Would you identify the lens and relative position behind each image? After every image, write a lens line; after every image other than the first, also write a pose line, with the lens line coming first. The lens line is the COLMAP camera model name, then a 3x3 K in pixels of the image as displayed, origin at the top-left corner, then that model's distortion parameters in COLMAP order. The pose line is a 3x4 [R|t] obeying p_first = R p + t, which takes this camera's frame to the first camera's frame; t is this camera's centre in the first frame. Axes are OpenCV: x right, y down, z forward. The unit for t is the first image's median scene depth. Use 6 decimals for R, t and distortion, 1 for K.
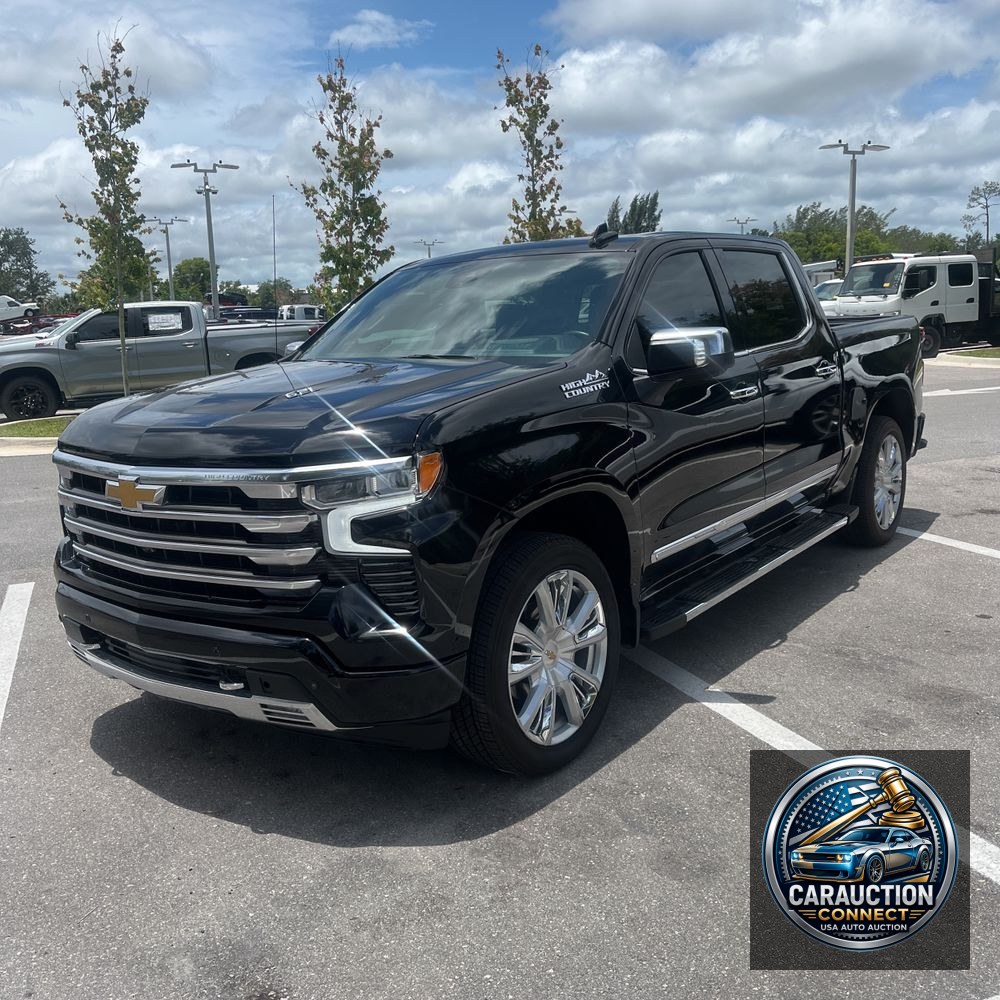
lens RADIAL K [[1062.6, 0, 498.1], [0, 1062.6, 501.9], [0, 0, 1]] dist [0.126408, -0.208690]
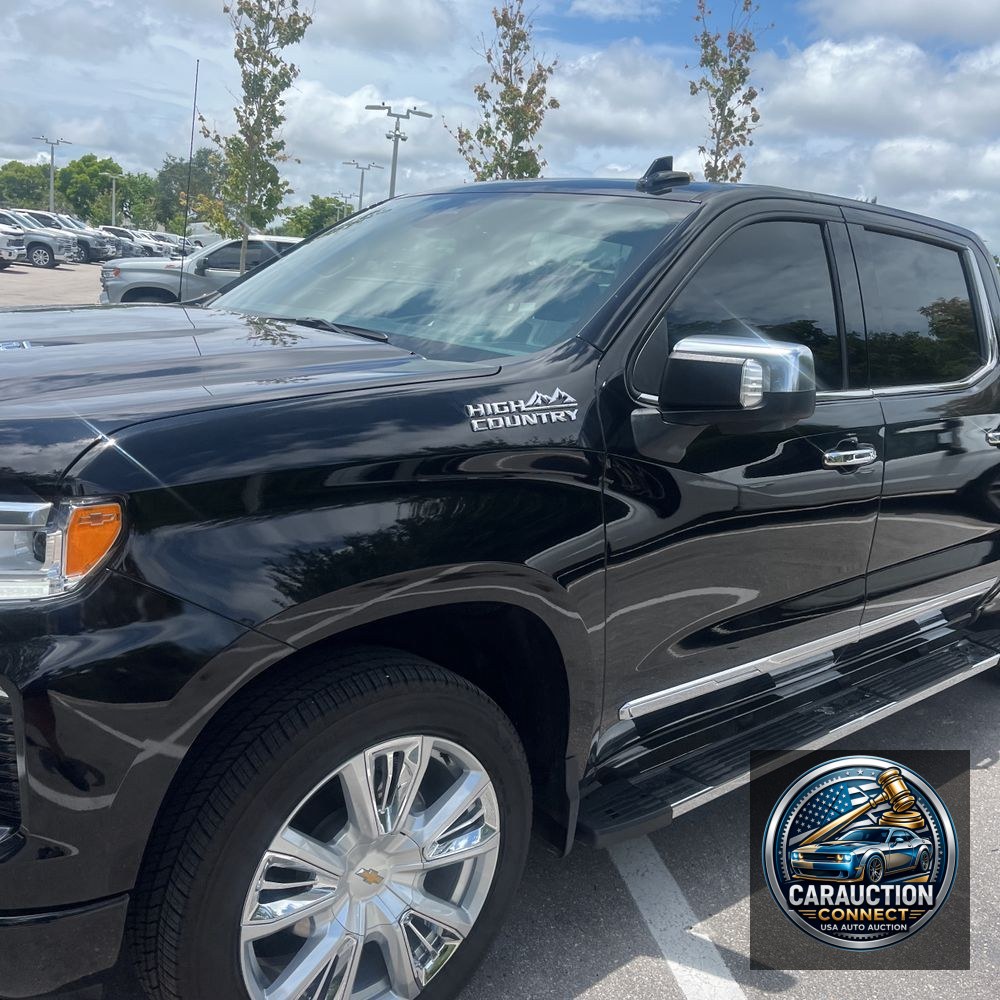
lens RADIAL K [[1088.8, 0, 500.9], [0, 1088.8, 496.2], [0, 0, 1]] dist [0.046286, 0.043196]
pose [[0.975386, 0.167075, -0.143900, 0.037240], [-0.165632, 0.985941, 0.022037, -0.017476], [0.145559, 0.002340, 0.989347, 0.098426]]
